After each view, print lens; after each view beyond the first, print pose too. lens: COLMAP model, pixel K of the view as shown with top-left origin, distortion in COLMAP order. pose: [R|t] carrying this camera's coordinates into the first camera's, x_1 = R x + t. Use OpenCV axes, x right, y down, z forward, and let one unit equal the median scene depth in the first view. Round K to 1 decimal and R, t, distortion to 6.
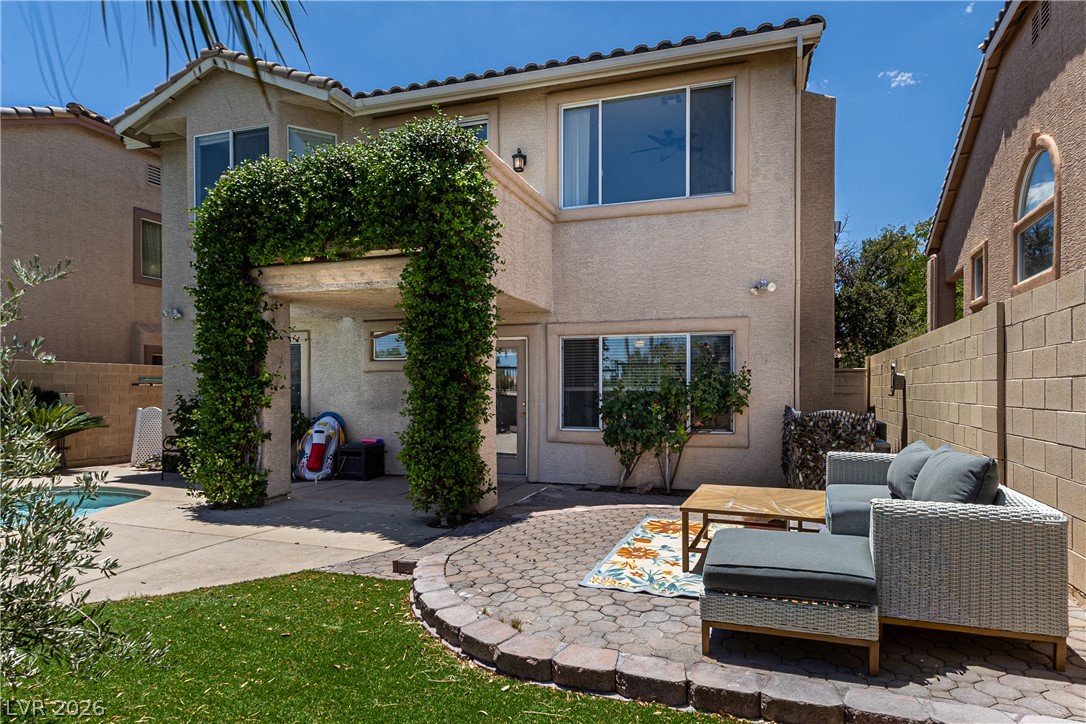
lens RADIAL K [[632.4, 0, 547.4], [0, 632.4, 382.2], [0, 0, 1]] dist [0.023730, -0.001653]
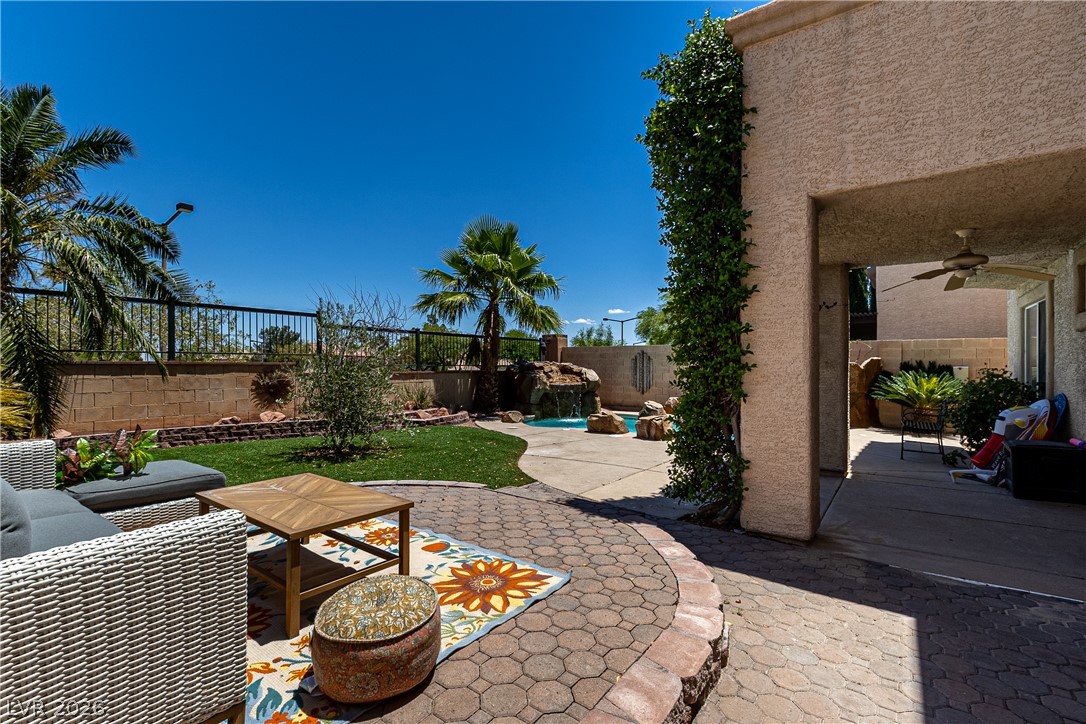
lens RADIAL K [[500.3, 0, 541.0], [0, 500.3, 366.0], [0, 0, 1]] dist [0.017386, 0.000539]
pose [[-0.303224, -0.001065, -0.952919, 0.362969], [0.004763, 0.999985, -0.002633, 0.017429], [0.952907, -0.005337, -0.303215, 0.687131]]
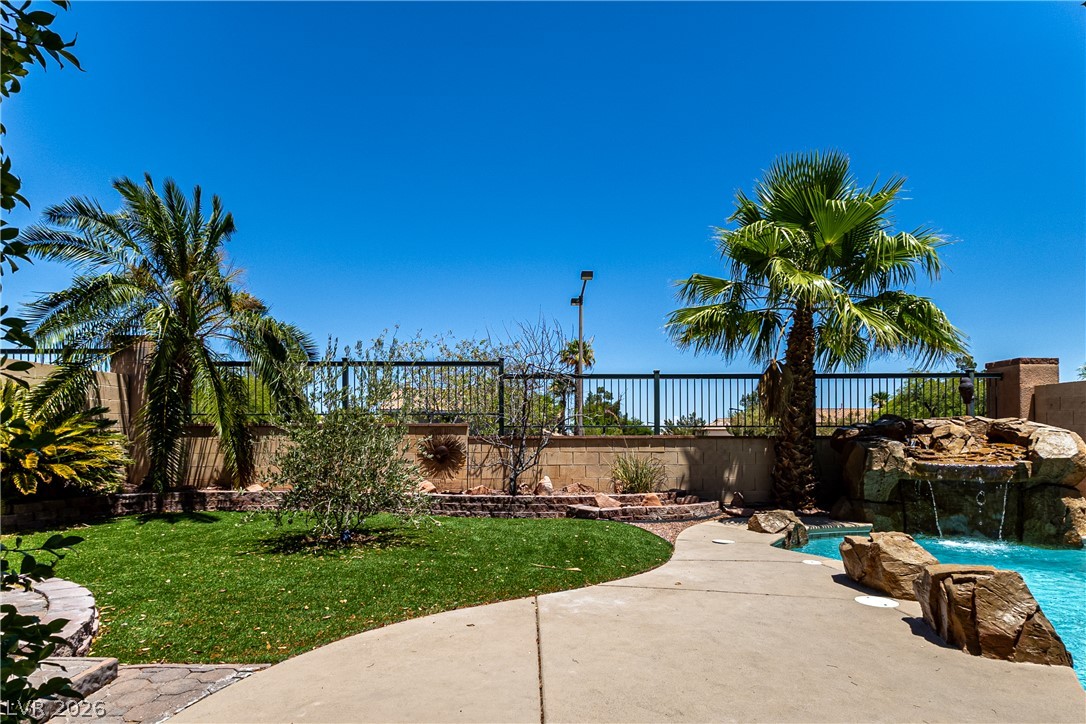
lens RADIAL K [[577.7, 0, 525.1], [0, 577.7, 436.1], [0, 0, 1]] dist [0.015157, -0.000885]
pose [[-0.944166, -0.000161, -0.329469, -0.198088], [0.002728, 0.999962, -0.008307, 0.033490], [0.329458, -0.008742, -0.944130, 0.835260]]
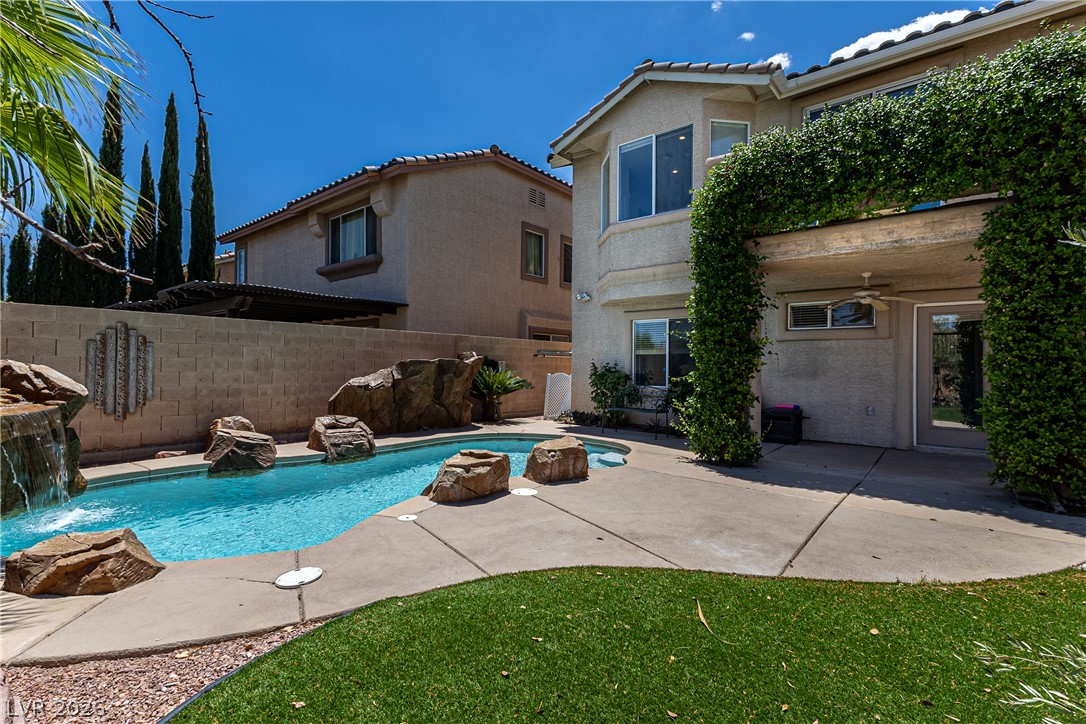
lens RADIAL K [[500.3, 0, 543.8], [0, 500.3, 360.5], [0, 0, 1]] dist [0.017386, 0.000539]
pose [[0.938071, 0.003703, -0.346422, -0.373758], [-0.003753, 0.999993, 0.000526, 0.017162], [0.346422, 0.000807, 0.938079, 0.077416]]
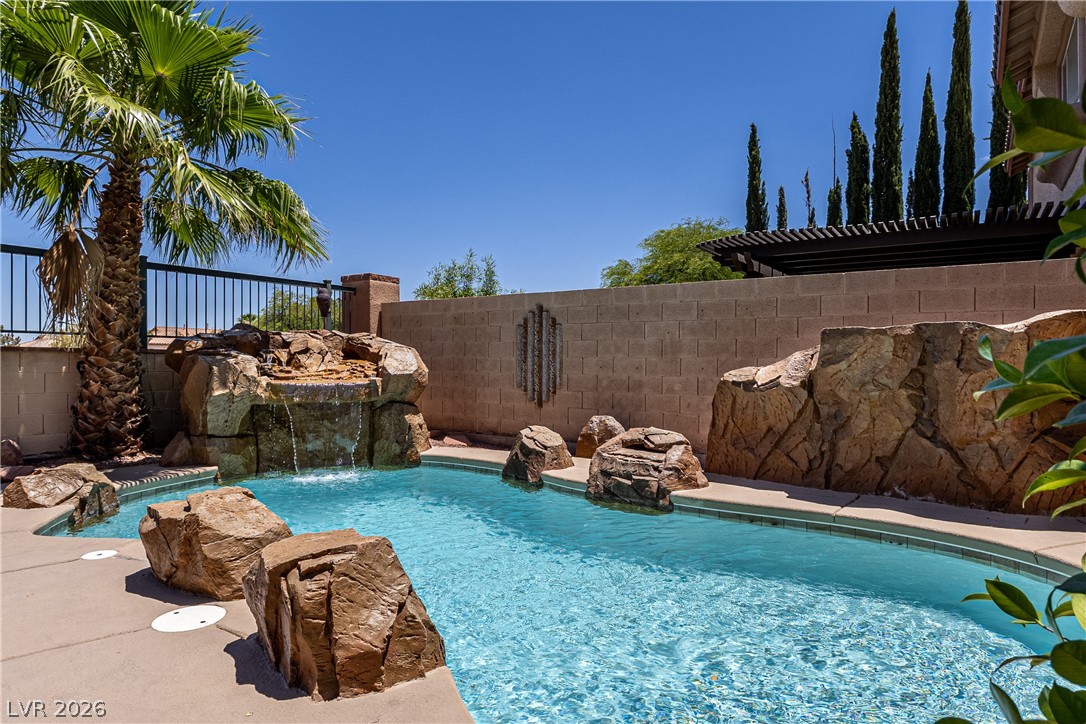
lens RADIAL K [[648.0, 0, 543.6], [0, 648.0, 363.7], [0, 0, 1]] dist [0.006247, -0.001941]
pose [[-0.257796, -0.000905, -0.966199, -0.345566], [0.002855, 0.999994, -0.001698, 0.044969], [0.966195, -0.003196, -0.257792, 0.738242]]
